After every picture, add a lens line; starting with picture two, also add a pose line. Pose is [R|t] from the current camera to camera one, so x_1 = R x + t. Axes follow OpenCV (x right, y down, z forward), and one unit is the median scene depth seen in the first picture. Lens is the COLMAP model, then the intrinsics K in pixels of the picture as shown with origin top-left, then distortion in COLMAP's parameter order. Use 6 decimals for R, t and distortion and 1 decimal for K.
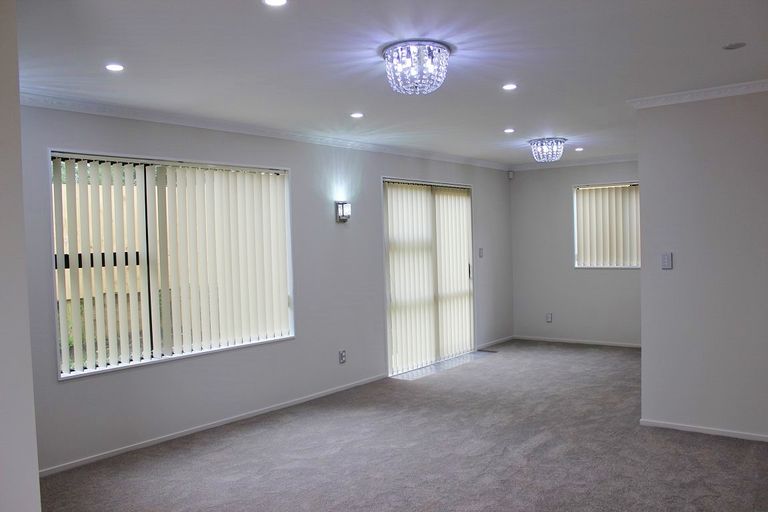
lens RADIAL K [[637.9, 0, 384.0], [0, 637.9, 256.0], [0, 0, 1]] dist [-0.113006, 0.008721]
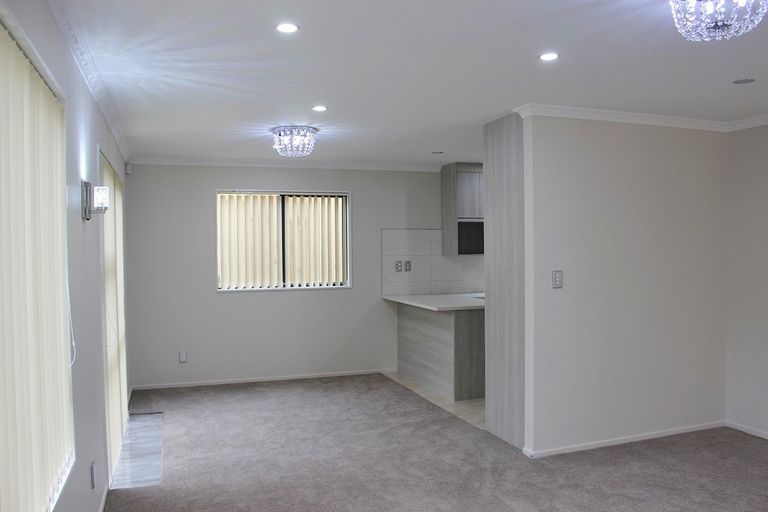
lens RADIAL K [[637.9, 0, 384.0], [0, 637.9, 256.0], [0, 0, 1]] dist [-0.113006, 0.008721]
pose [[0.524986, 0.010371, 0.851048, -0.430015], [0.014220, 0.999679, -0.020954, -0.010147], [-0.850992, 0.023102, 0.524670, 0.604784]]
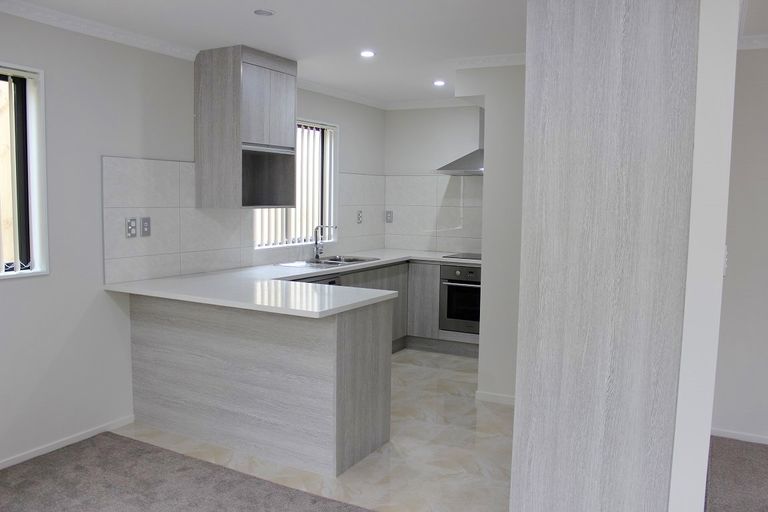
lens RADIAL K [[637.9, 0, 384.0], [0, 637.9, 256.0], [0, 0, 1]] dist [-0.113006, 0.008721]
pose [[-0.179591, -0.063888, 0.981665, -0.008564], [0.014551, 0.997607, 0.067588, -0.027738], [-0.983634, 0.026422, -0.178232, 1.135393]]
